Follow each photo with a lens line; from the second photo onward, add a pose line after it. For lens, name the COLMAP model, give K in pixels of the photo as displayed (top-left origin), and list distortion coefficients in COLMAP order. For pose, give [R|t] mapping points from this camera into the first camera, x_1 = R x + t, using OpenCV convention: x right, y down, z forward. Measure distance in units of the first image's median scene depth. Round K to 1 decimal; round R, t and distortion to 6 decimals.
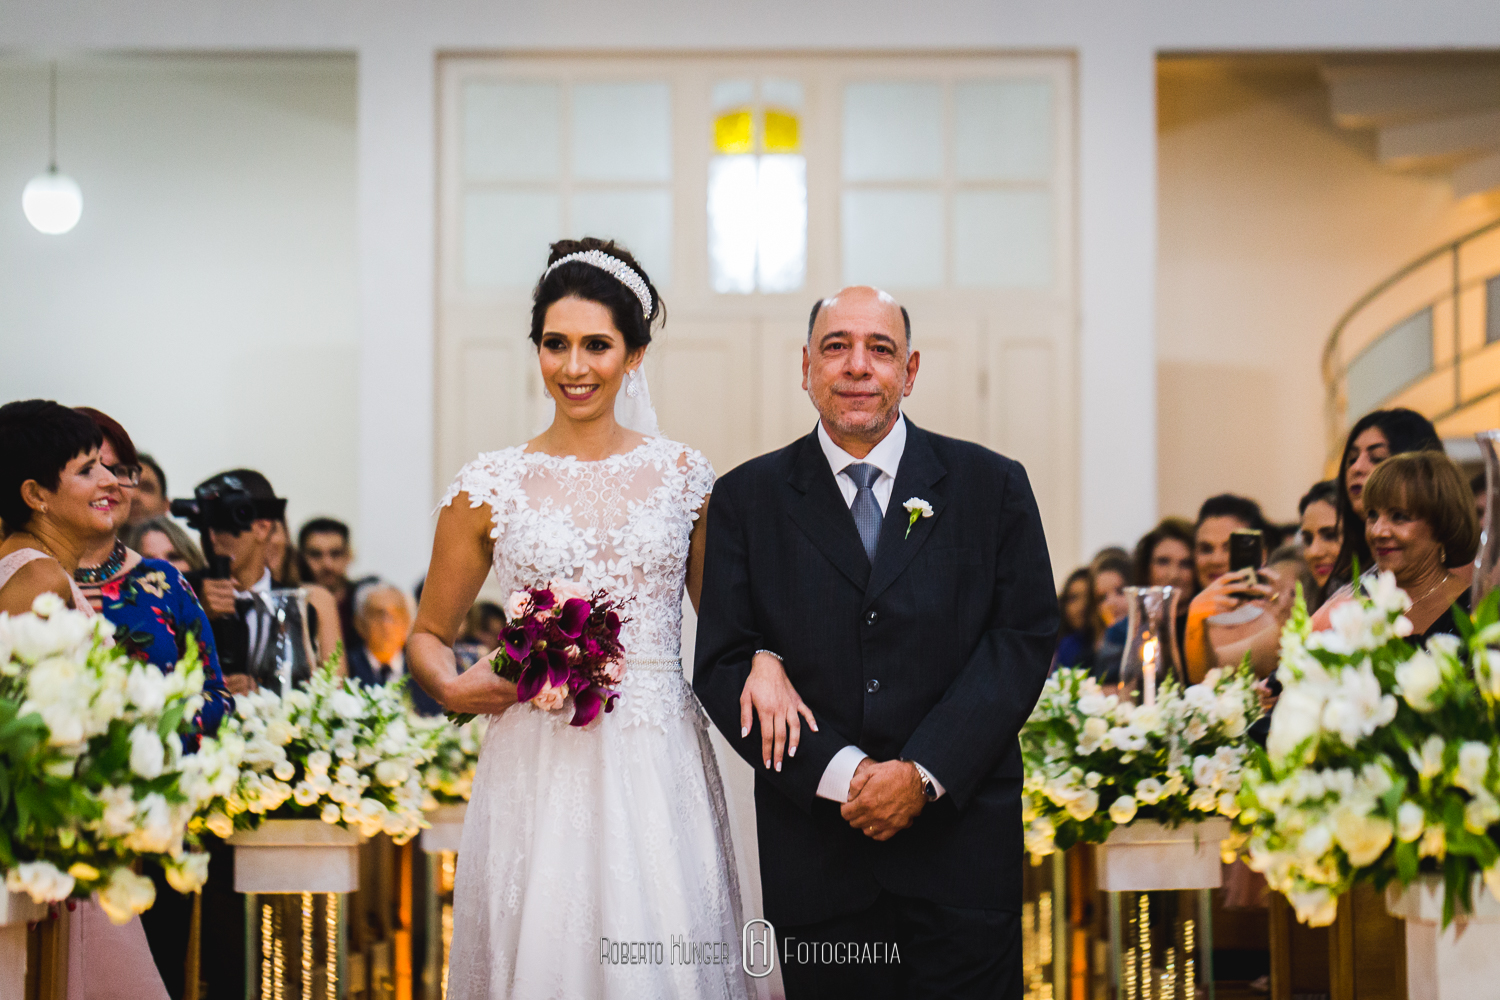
lens RADIAL K [[4486.1, 0, 756.1], [0, 4486.1, 505.2], [0, 0, 1]] dist [-0.223769, 0.000000]
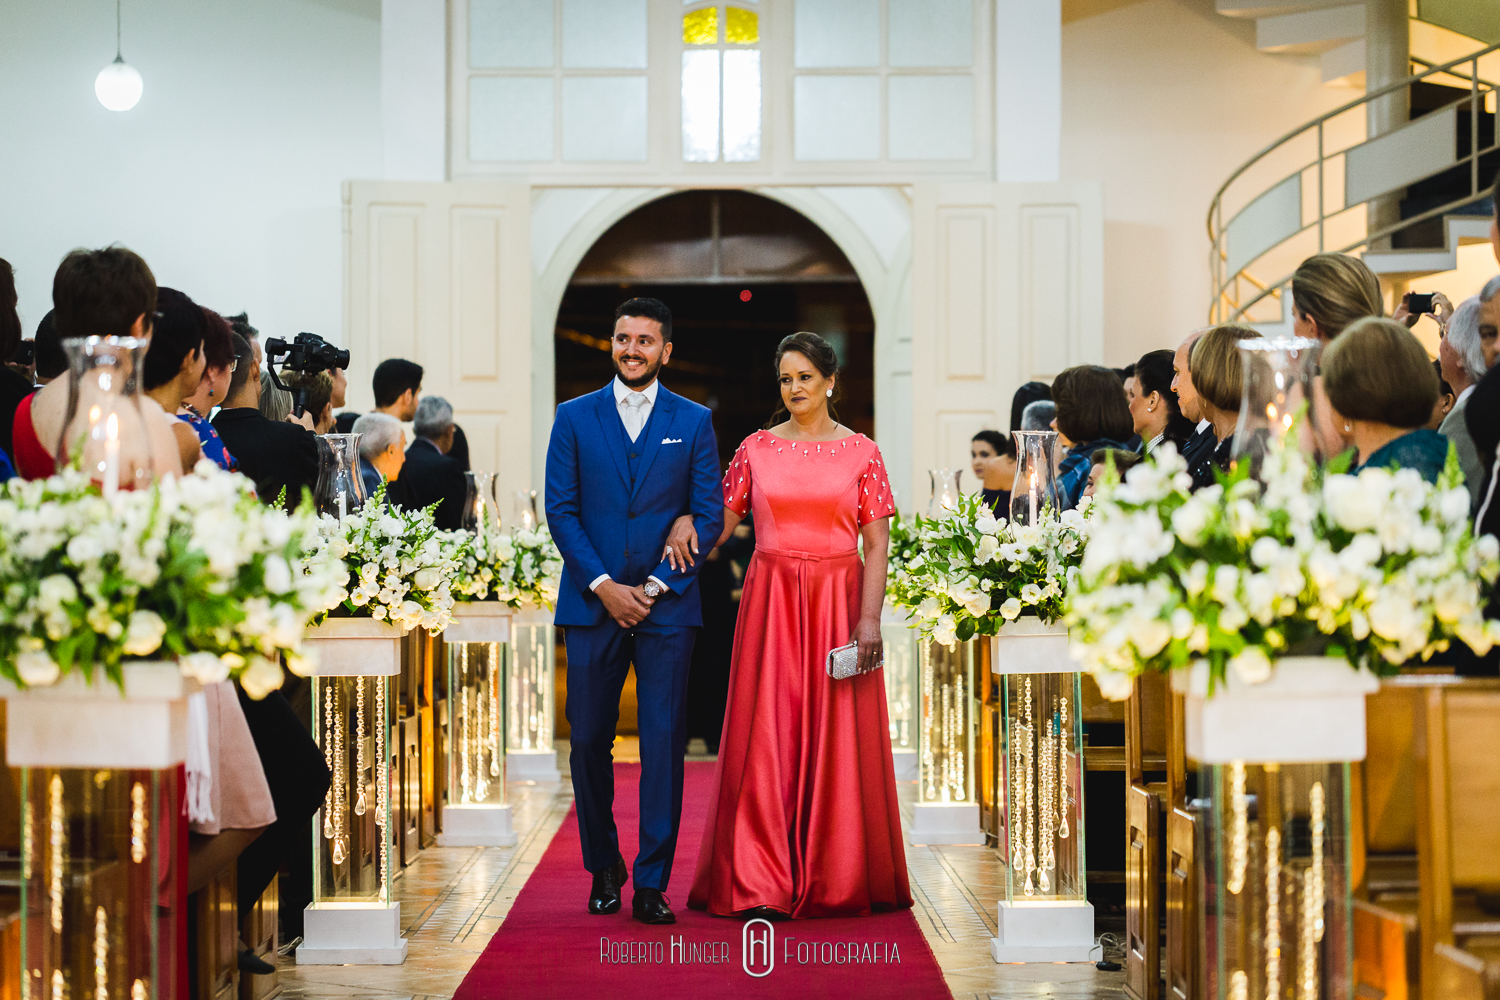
lens RADIAL K [[4486.1, 0, 745.0], [0, 4486.1, 495.5], [0, 0, 1]] dist [-0.223769, 0.000000]
pose [[0.999992, -0.000895, 0.003982, 0.002610], [0.000712, 0.998955, 0.045705, -0.021303], [-0.004019, -0.045701, 0.998947, -0.254900]]
